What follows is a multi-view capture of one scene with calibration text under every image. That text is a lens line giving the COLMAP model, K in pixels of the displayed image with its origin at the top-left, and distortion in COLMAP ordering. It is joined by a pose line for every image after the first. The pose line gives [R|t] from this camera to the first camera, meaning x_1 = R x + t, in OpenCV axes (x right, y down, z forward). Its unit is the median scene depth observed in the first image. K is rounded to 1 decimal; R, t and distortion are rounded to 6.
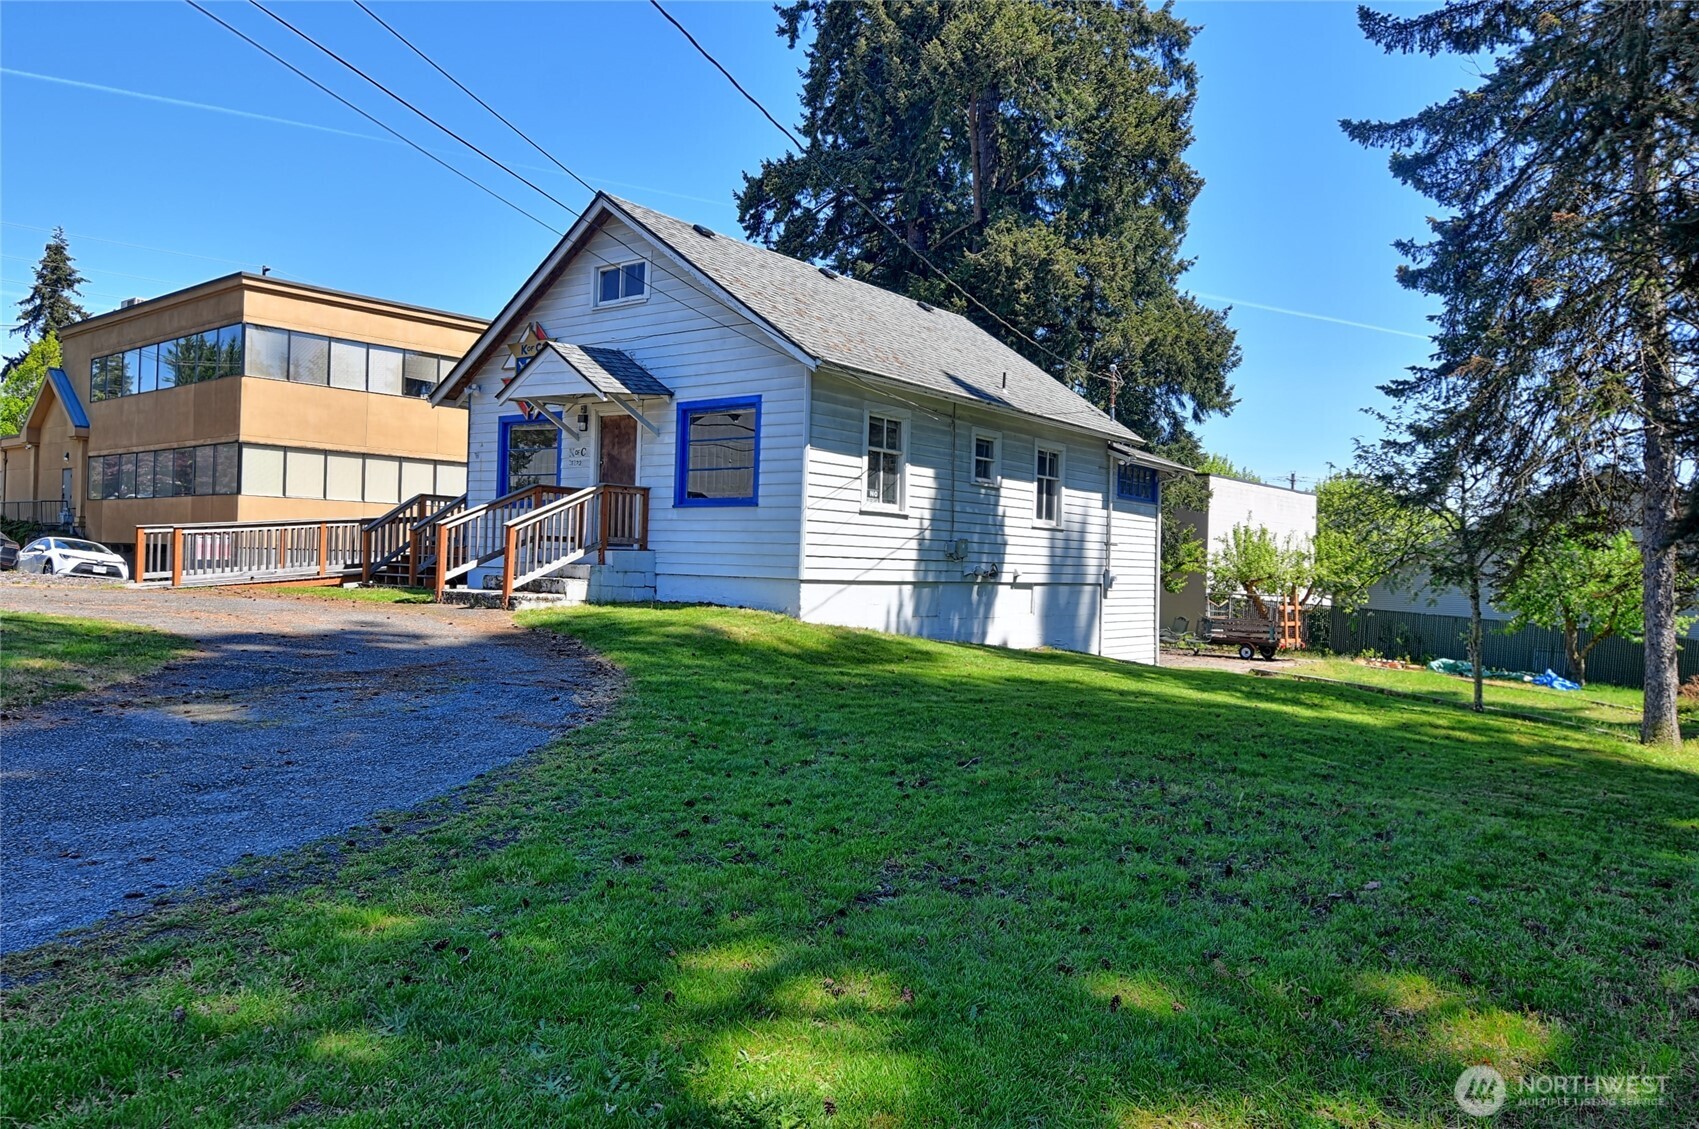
lens RADIAL K [[1271.9, 0, 849.5], [0, 1271.9, 564.5], [0, 0, 1]] dist [0.001572, 0.000410]
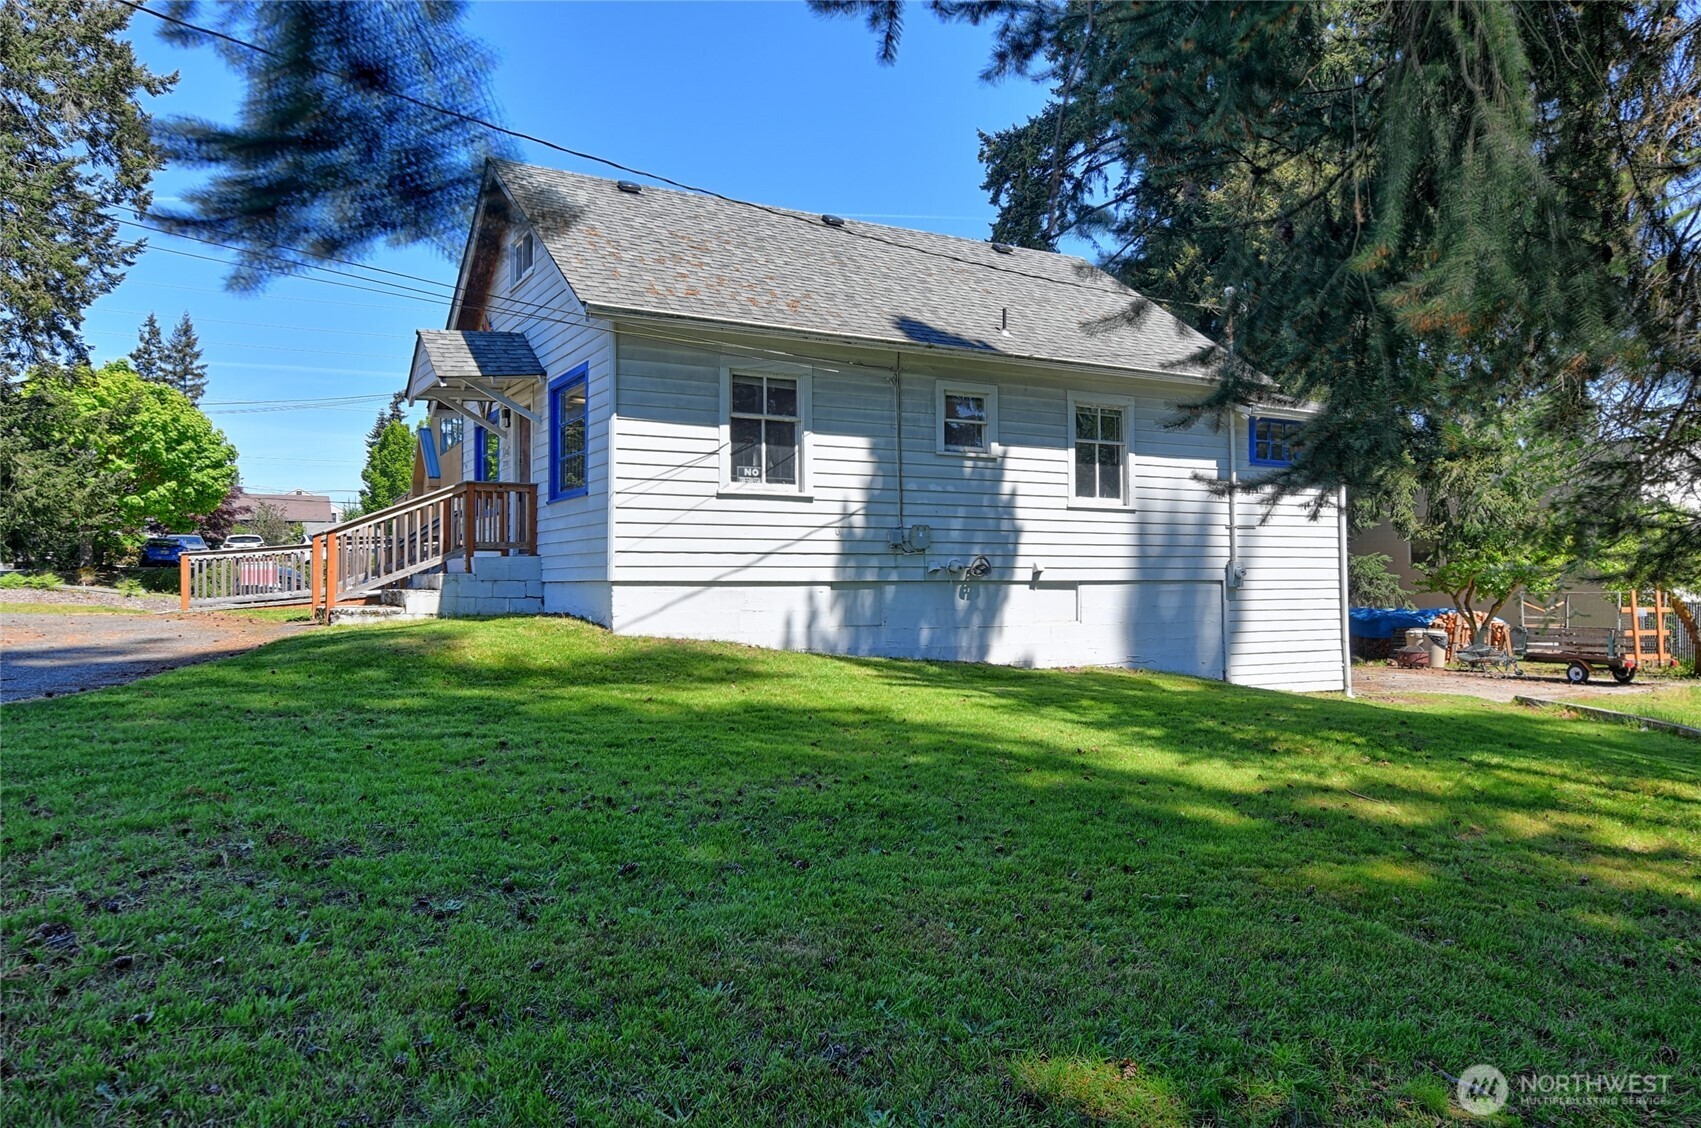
lens RADIAL K [[1273.4, 0, 850.5], [0, 1273.4, 564.0], [0, 0, 1]] dist [0.001572, 0.000410]
pose [[0.912320, -0.040114, -0.407509, 0.368449], [0.030515, 0.999083, -0.030031, 0.025670], [0.408340, 0.014963, 0.912707, 0.275997]]
